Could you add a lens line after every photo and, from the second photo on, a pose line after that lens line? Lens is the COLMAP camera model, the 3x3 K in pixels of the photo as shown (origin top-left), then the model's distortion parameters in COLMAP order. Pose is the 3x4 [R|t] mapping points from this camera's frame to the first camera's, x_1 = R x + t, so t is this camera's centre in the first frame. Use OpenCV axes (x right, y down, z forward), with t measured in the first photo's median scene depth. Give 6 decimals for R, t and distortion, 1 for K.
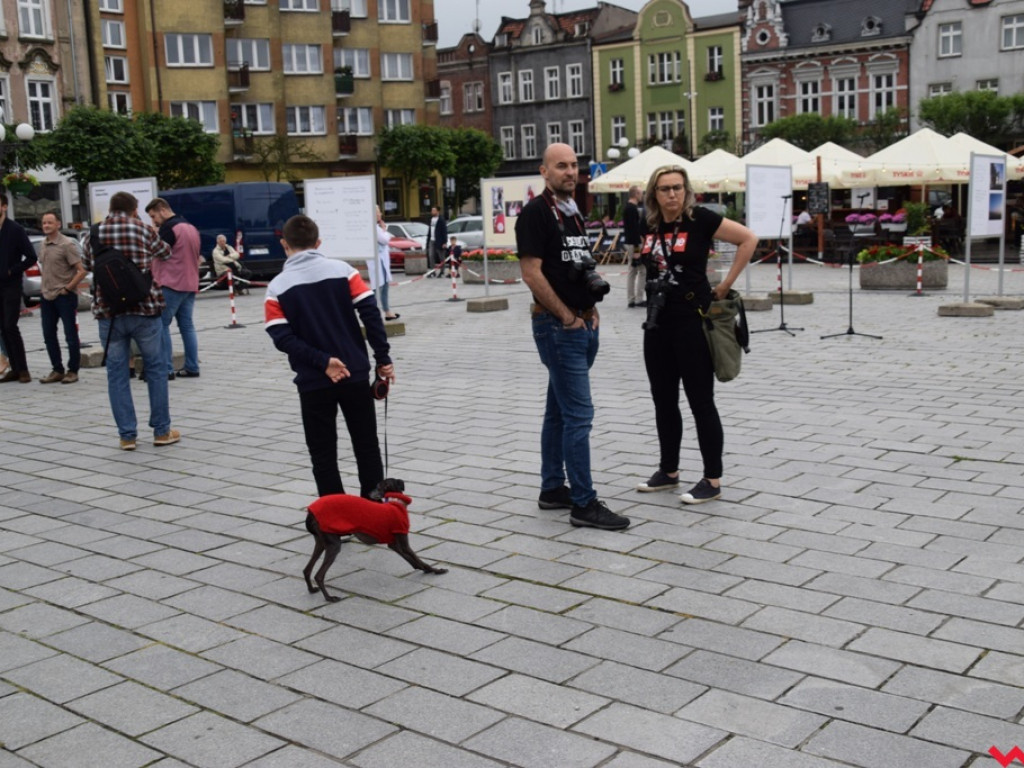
lens RADIAL K [[1148.2, 0, 508.0], [0, 1148.2, 380.1], [0, 0, 1]] dist [-0.087843, 0.190127]
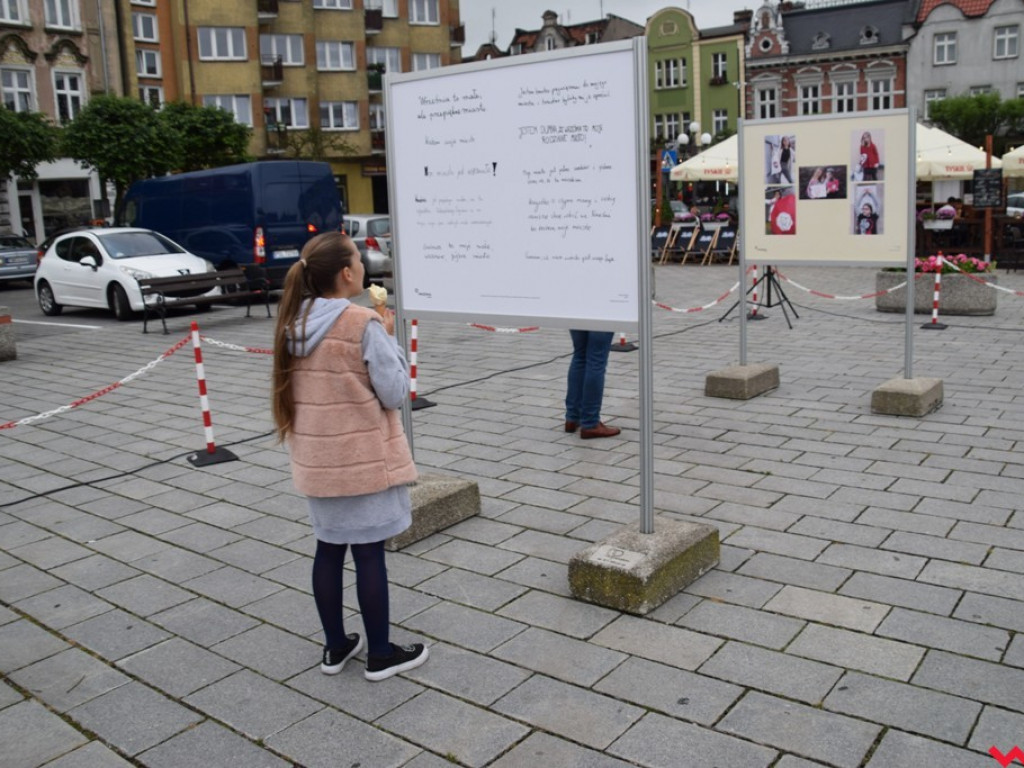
lens RADIAL K [[903.3, 0, 515.8], [0, 903.3, 380.6], [0, 0, 1]] dist [-0.166824, 0.122086]
pose [[0.999707, -0.005820, 0.023485, -0.039092], [0.004768, 0.998993, 0.044609, -0.026107], [-0.023721, -0.044484, 0.998728, 0.195571]]
